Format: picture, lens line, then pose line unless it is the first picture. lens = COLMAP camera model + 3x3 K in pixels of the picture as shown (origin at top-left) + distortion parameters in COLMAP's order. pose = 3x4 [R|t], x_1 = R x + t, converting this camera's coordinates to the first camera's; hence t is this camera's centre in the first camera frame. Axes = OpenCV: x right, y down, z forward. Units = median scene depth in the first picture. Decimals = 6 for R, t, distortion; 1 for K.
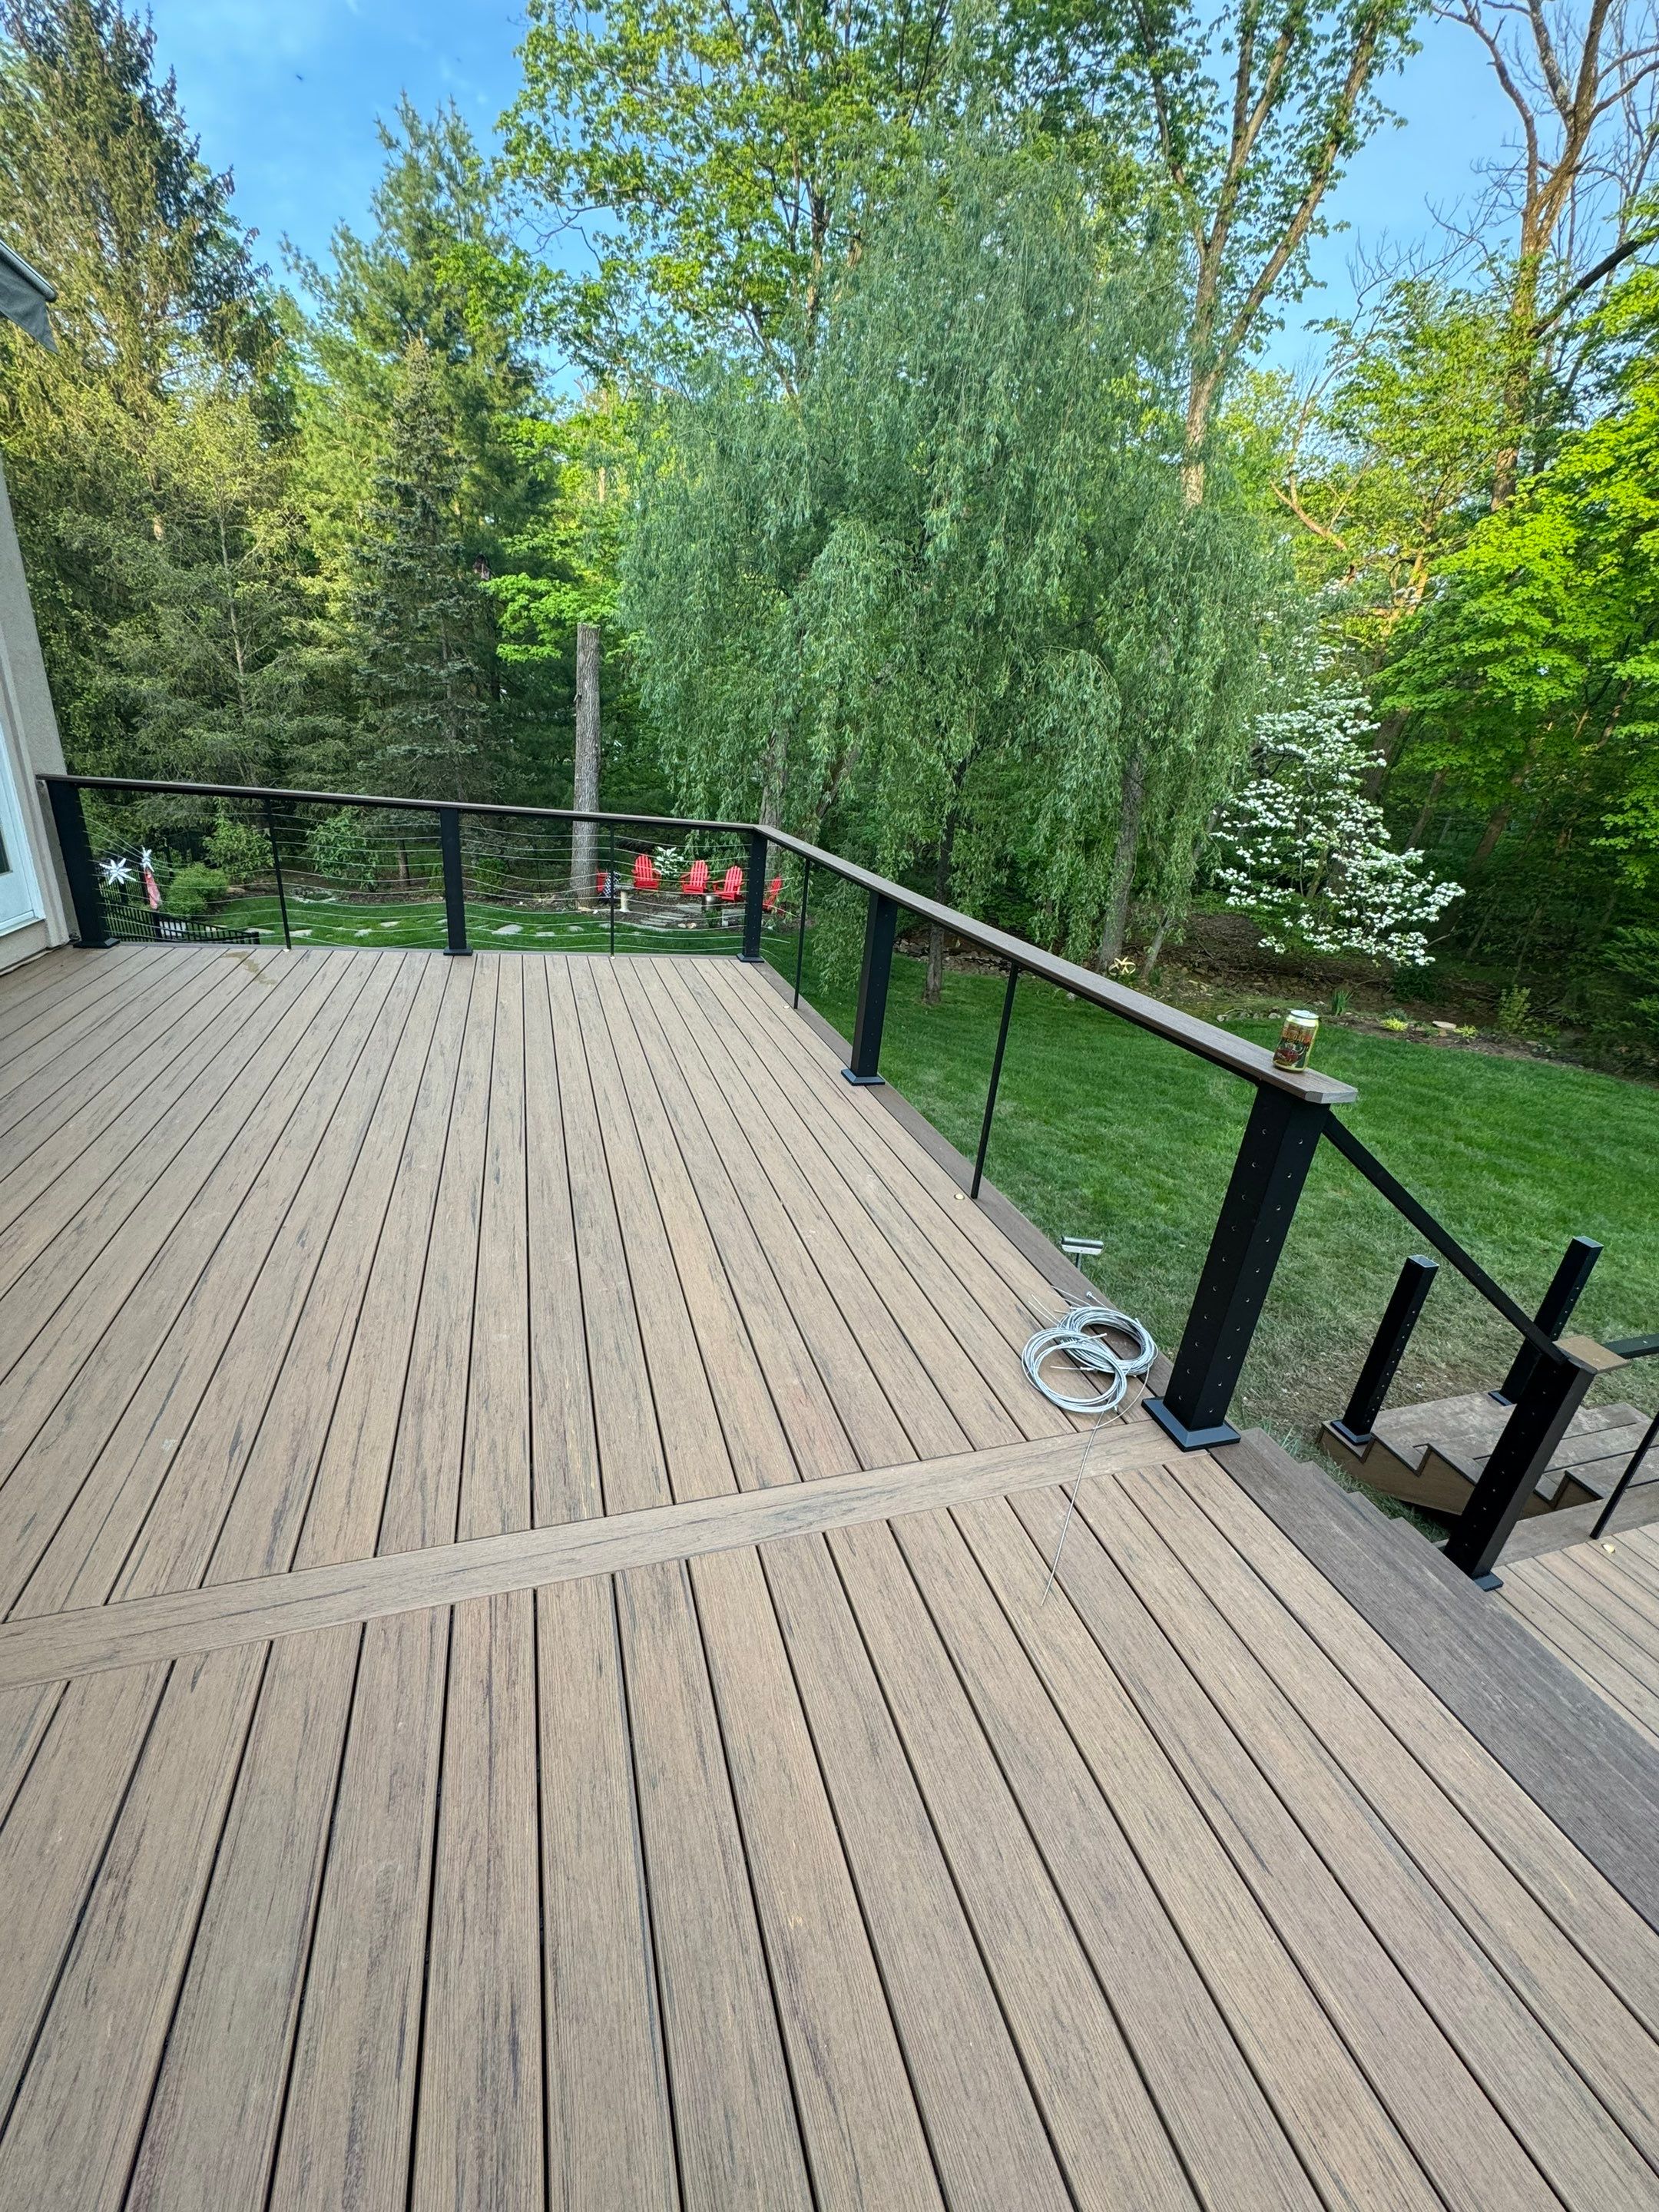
lens RADIAL K [[879.4, 0, 830.9], [0, 879.4, 1103.8], [0, 0, 1]] dist [-0.001578, 0.000035]
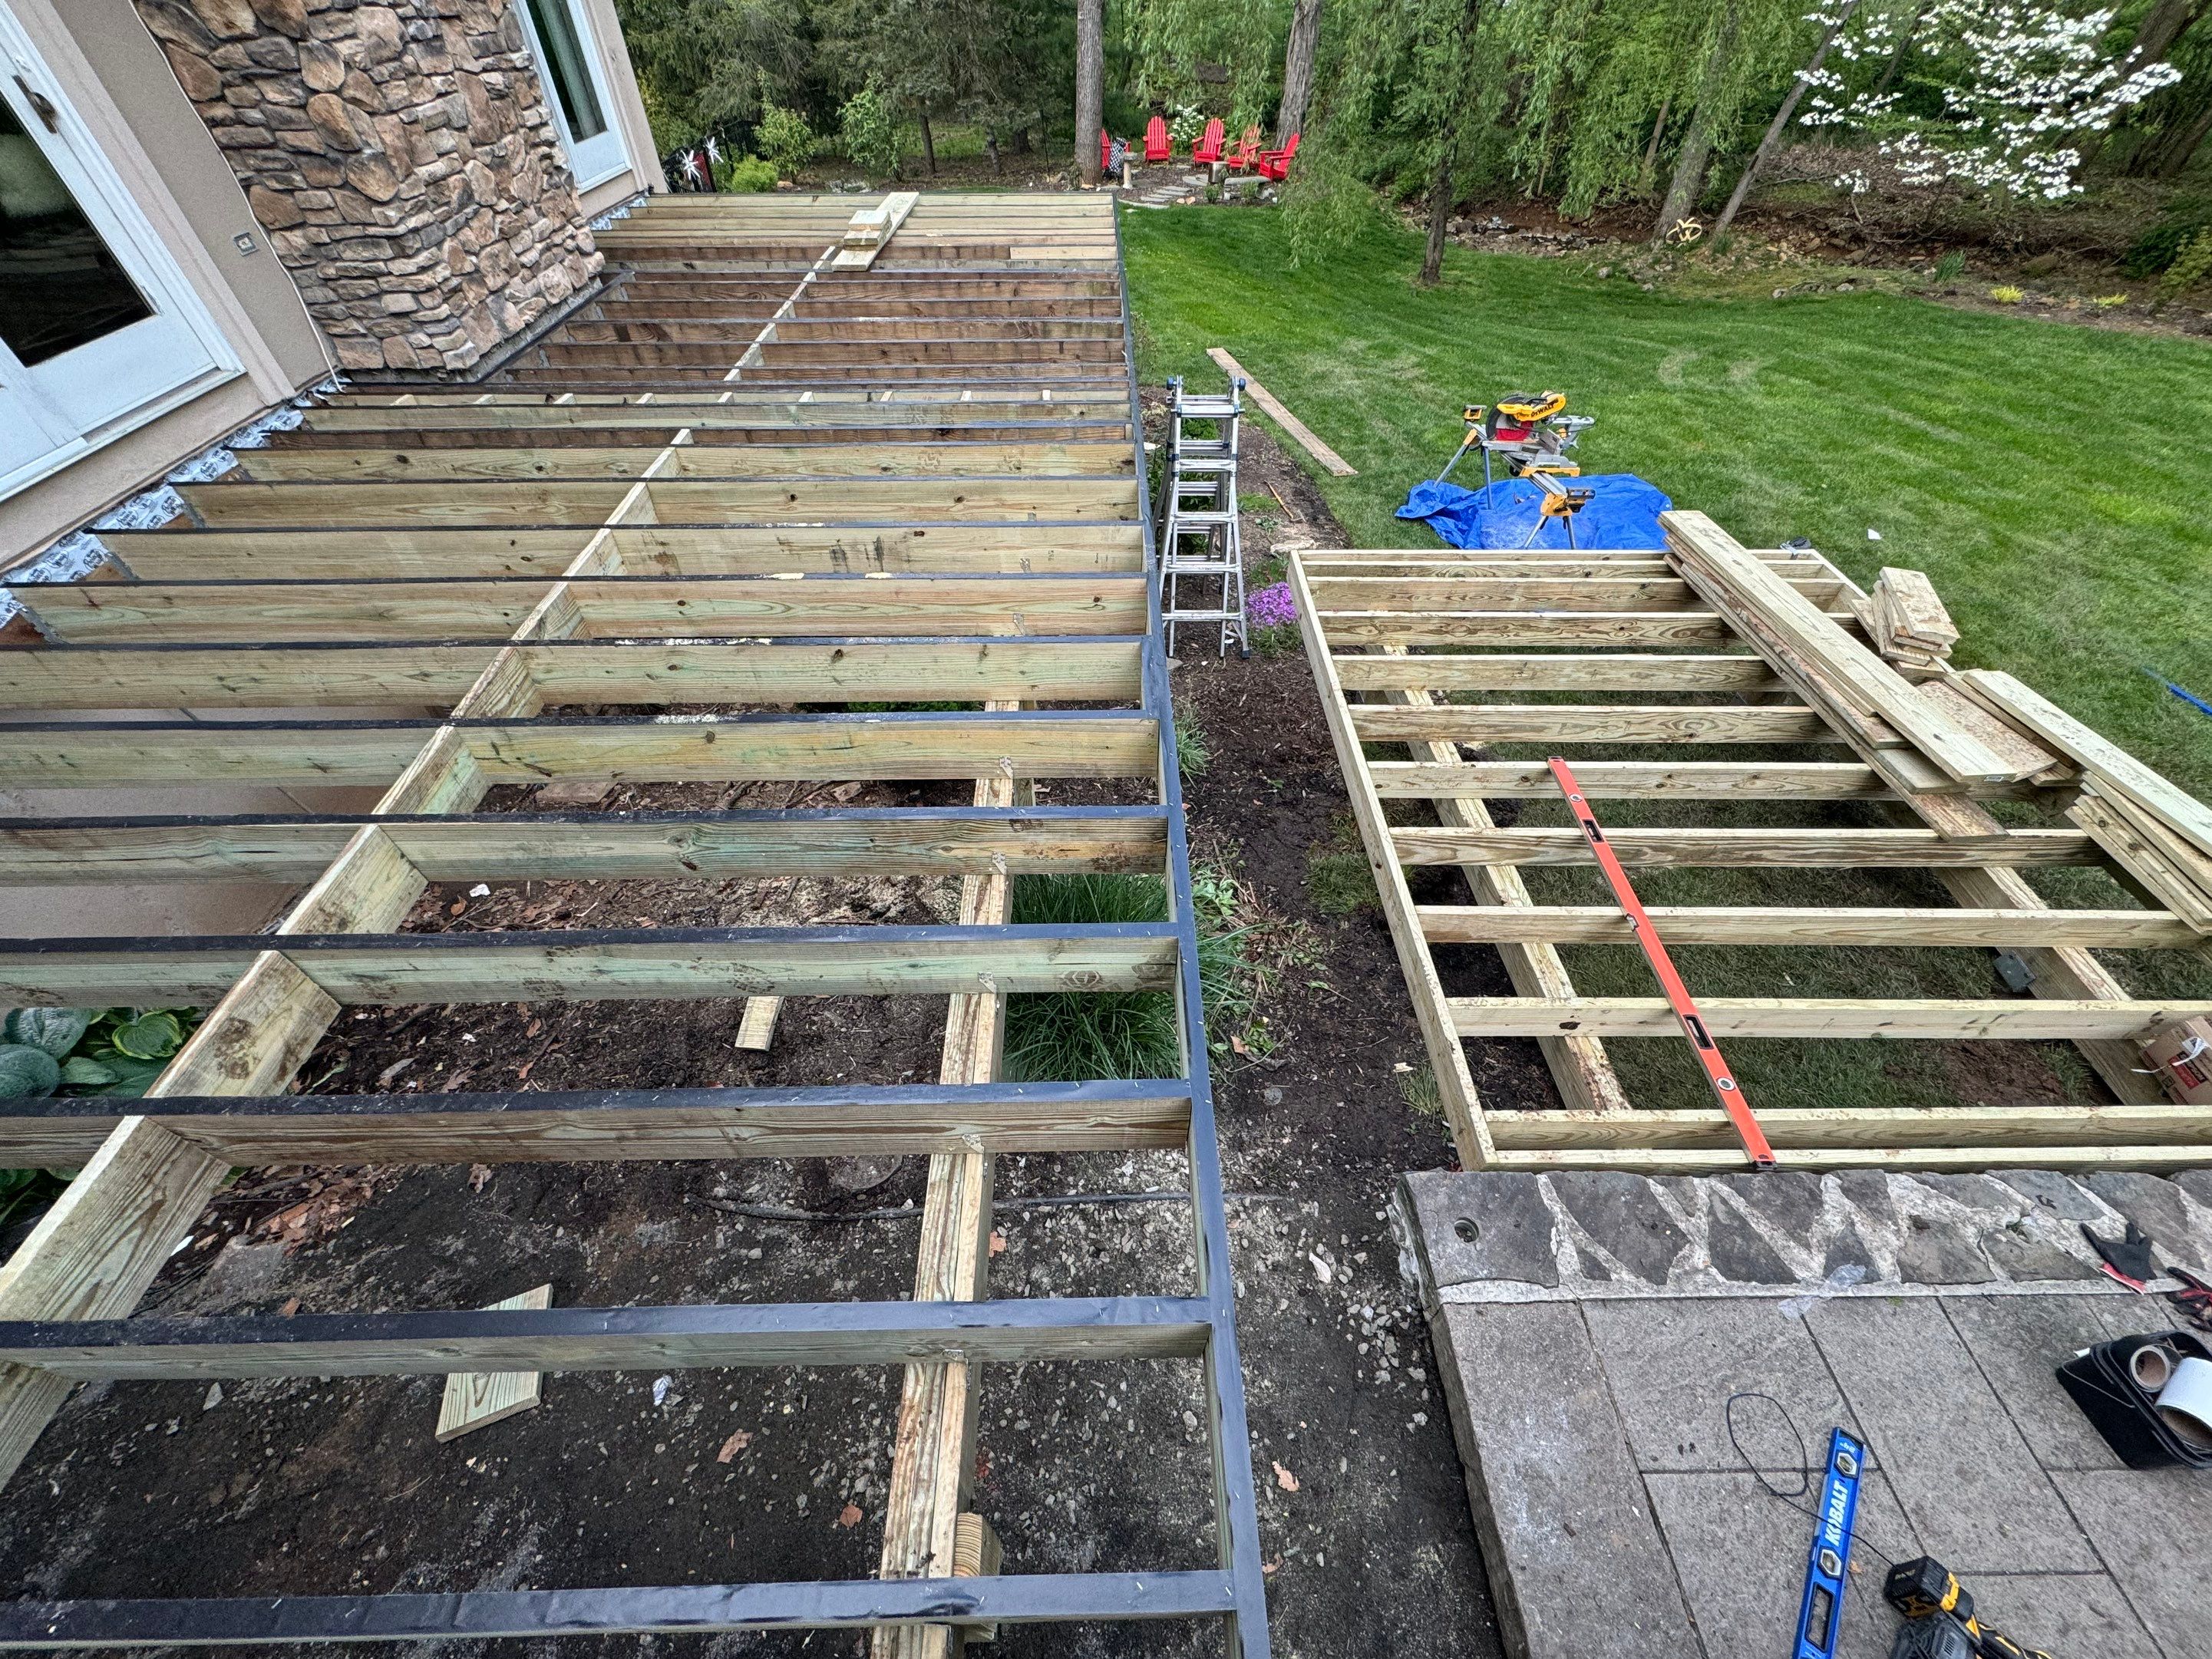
lens RADIAL K [[892.0, 0, 1110.1], [0, 892.0, 828.9], [0, 0, 1]] dist [0.002404, -0.000362]
pose [[0.949217, 0.144062, -0.279702, 0.172977], [-0.026599, 0.922572, 0.384906, 0.077283], [0.313496, -0.357919, 0.879553, -0.173293]]
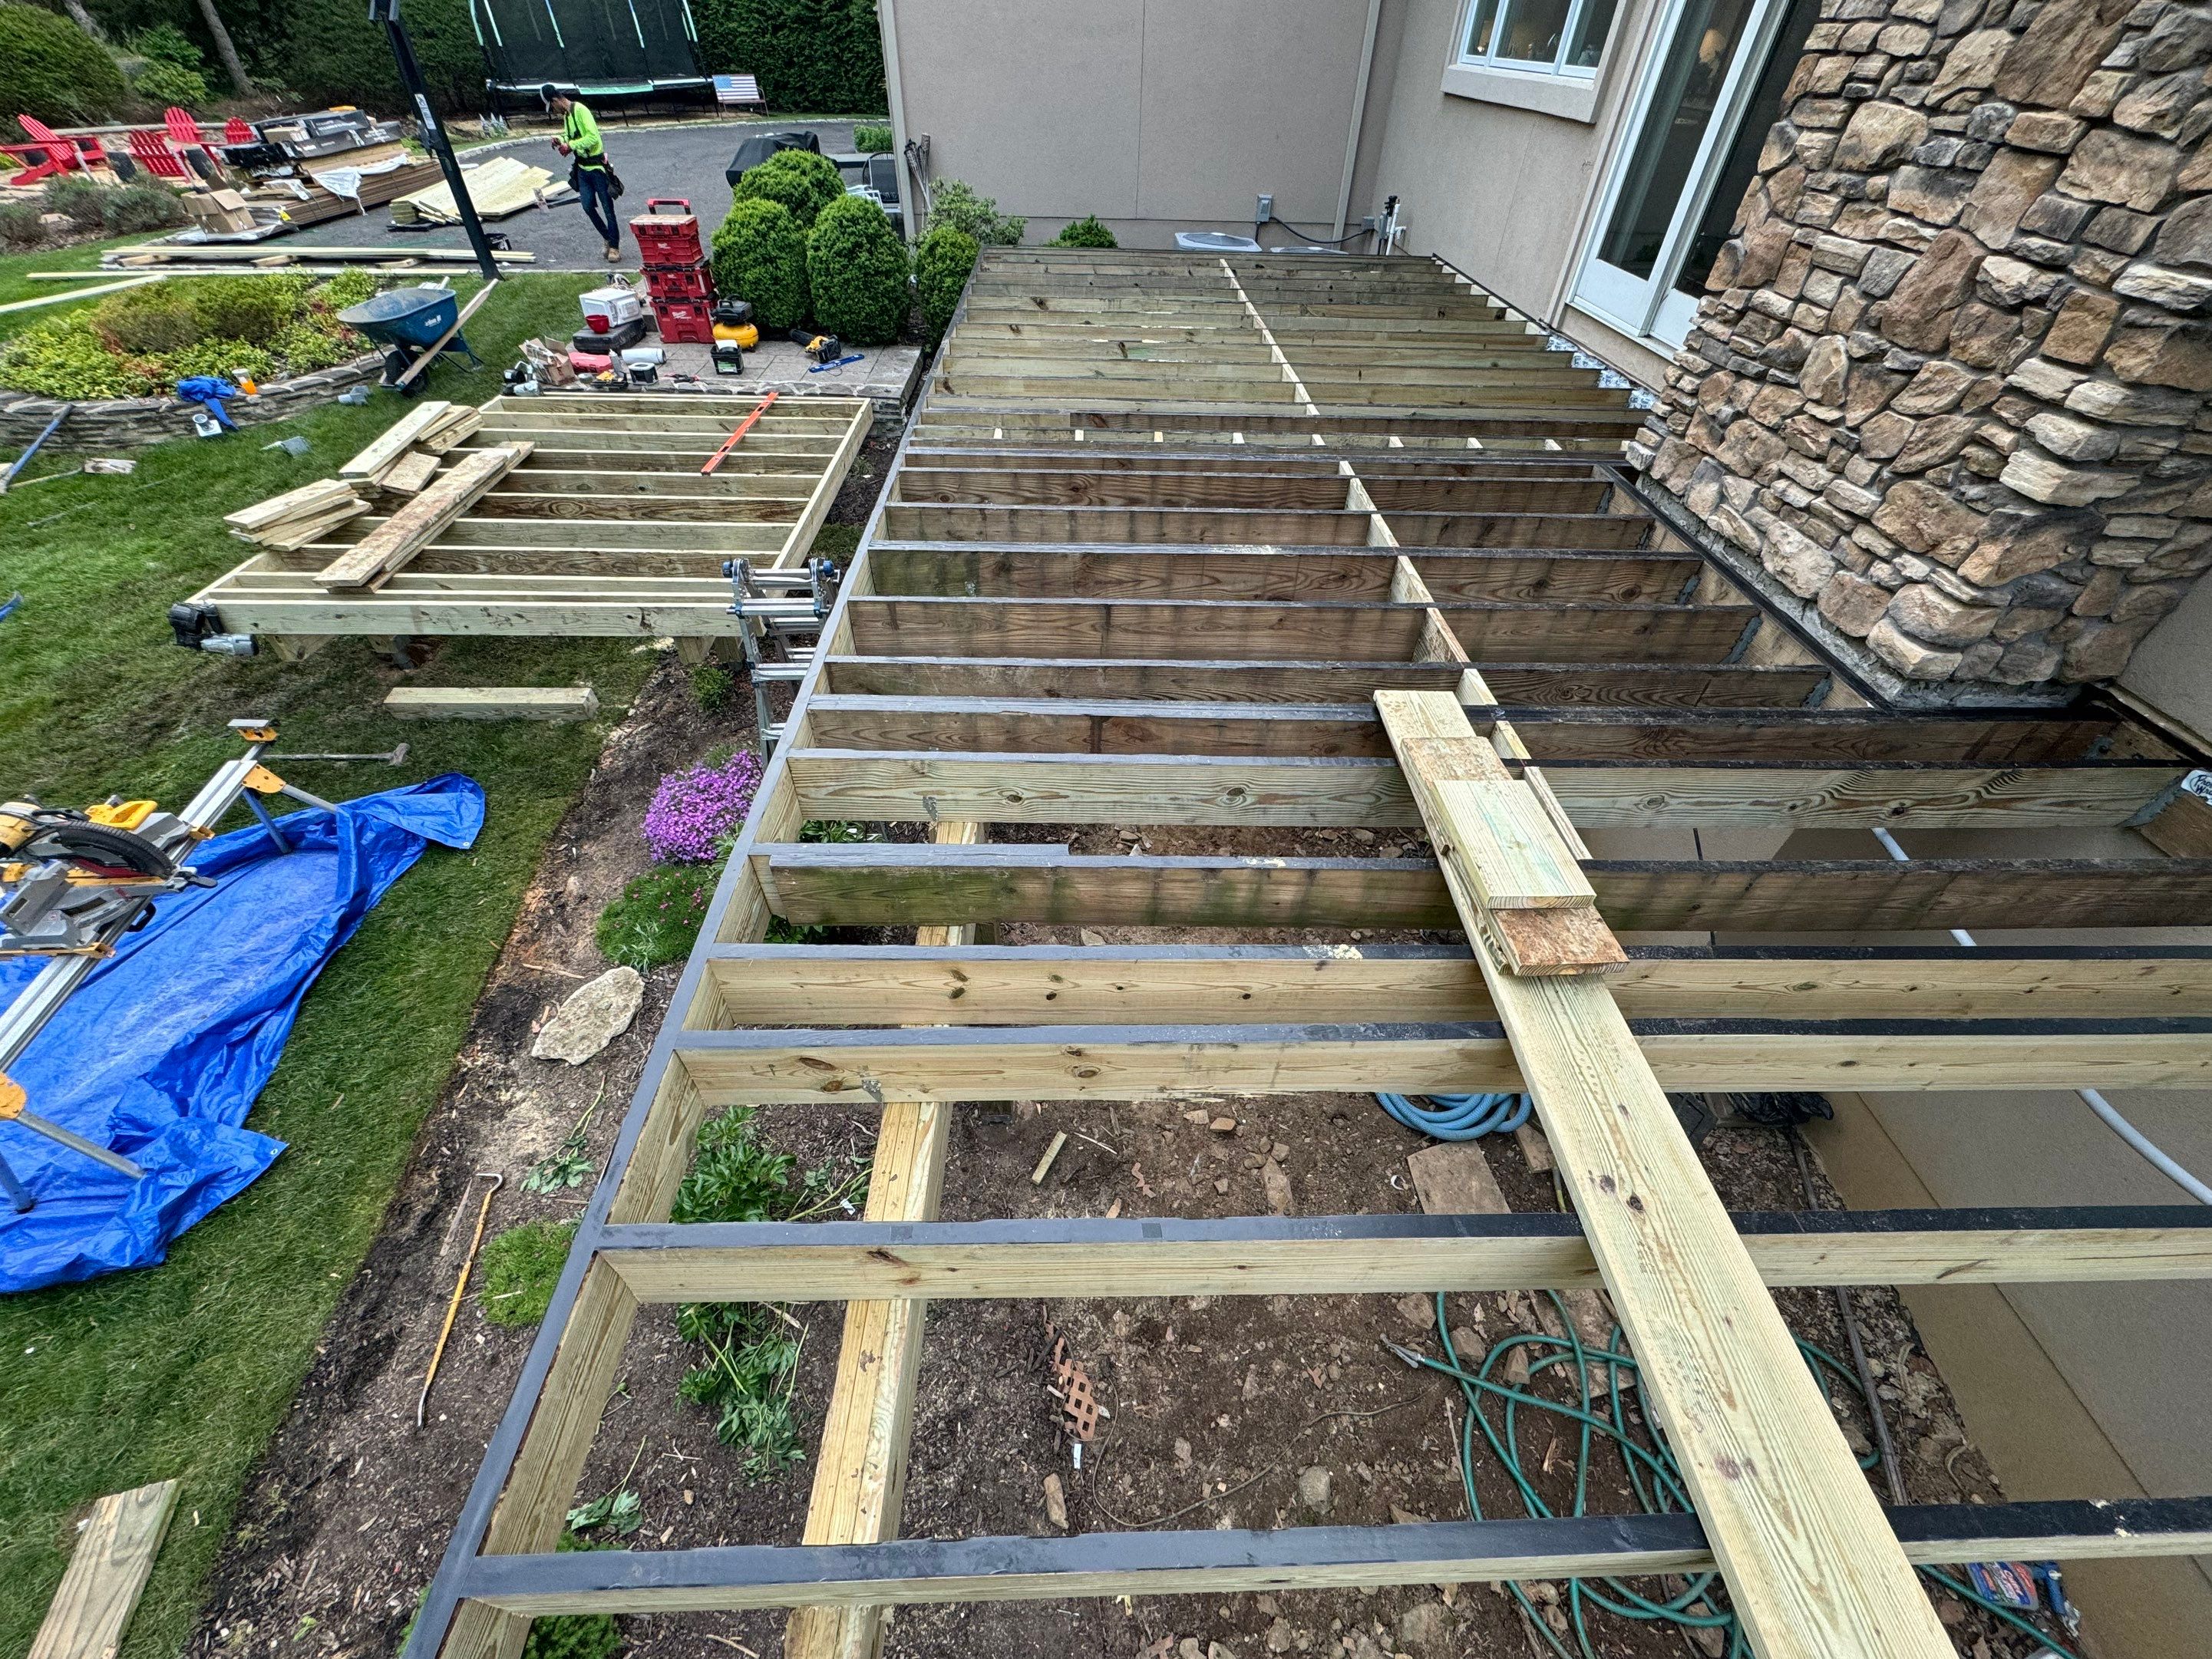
lens RADIAL K [[879.3, 0, 1106.7], [0, 879.3, 821.6], [0, 0, 1]] dist [-0.001578, 0.000035]
pose [[-0.950316, -0.281540, 0.132797, -0.060742], [0.001309, 0.422989, 0.906134, -0.150270], [-0.311285, 0.861287, -0.401604, 0.350267]]
